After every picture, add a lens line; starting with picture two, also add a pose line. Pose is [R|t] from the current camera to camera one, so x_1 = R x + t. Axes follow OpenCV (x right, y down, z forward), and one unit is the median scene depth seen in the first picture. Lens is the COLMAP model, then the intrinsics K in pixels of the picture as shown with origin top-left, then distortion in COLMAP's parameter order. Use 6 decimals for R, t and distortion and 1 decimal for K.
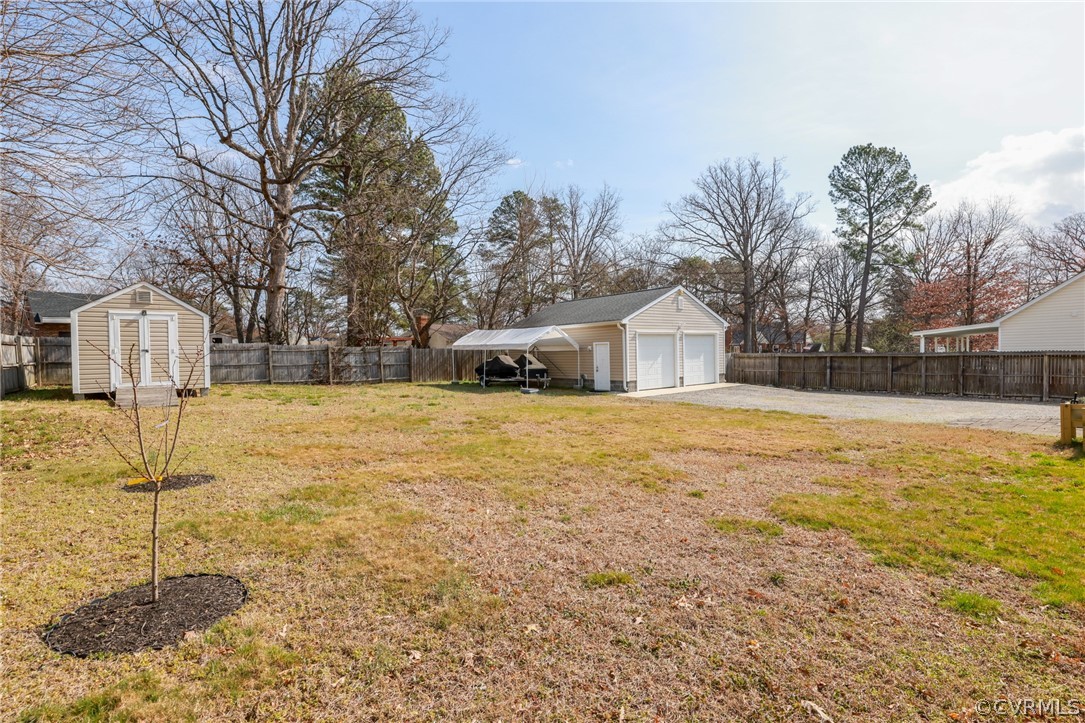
lens RADIAL K [[493.2, 0, 540.0], [0, 493.2, 364.5], [0, 0, 1]] dist [-0.022291, -0.001646]
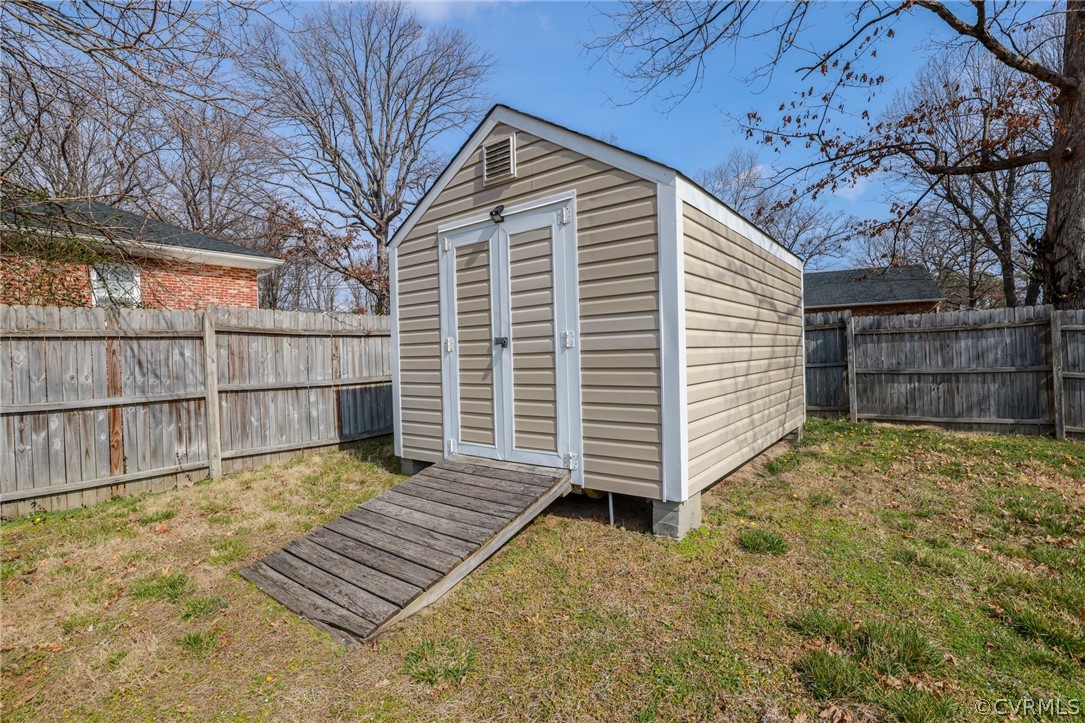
lens RADIAL K [[493.2, 0, 545.5], [0, 493.2, 362.2], [0, 0, 1]] dist [-0.022291, -0.001646]
pose [[0.230560, 0.021610, -0.972818, -0.332449], [0.001026, 0.999747, 0.022452, -0.014647], [0.973058, -0.006174, 0.230480, 0.621171]]
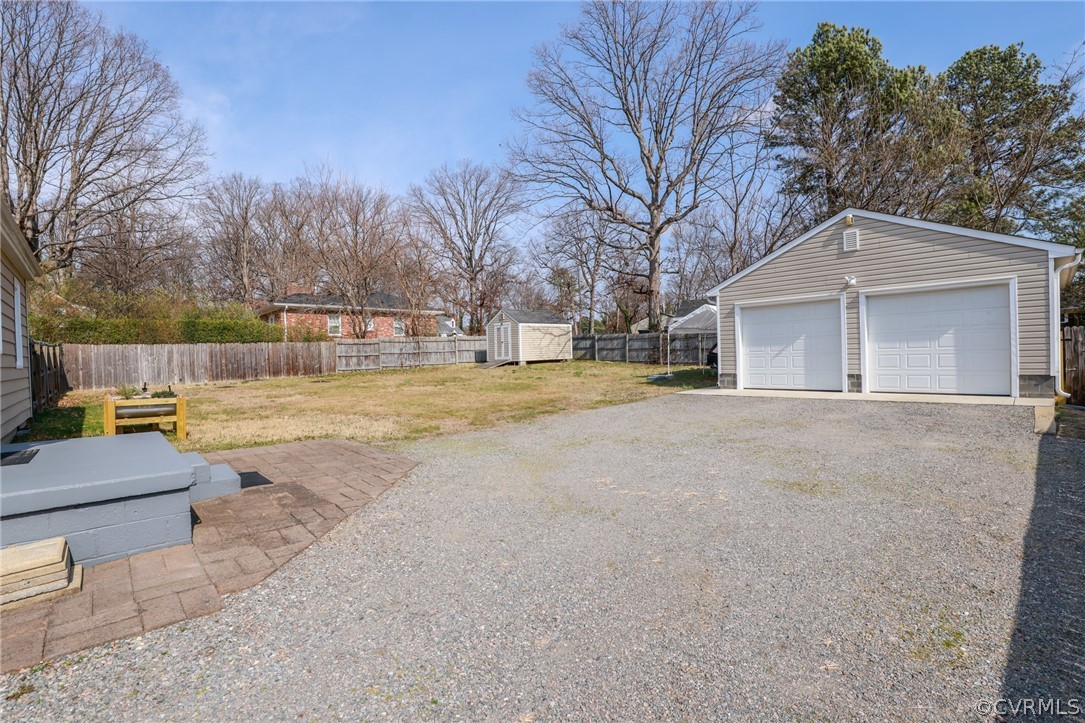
lens RADIAL K [[493.2, 0, 548.0], [0, 493.2, 361.1], [0, 0, 1]] dist [-0.022291, -0.001646]
pose [[0.088234, 0.031713, -0.995595, 0.860430], [0.004239, 0.999472, 0.032212, -0.009413], [0.996091, -0.007062, 0.088053, 0.655982]]
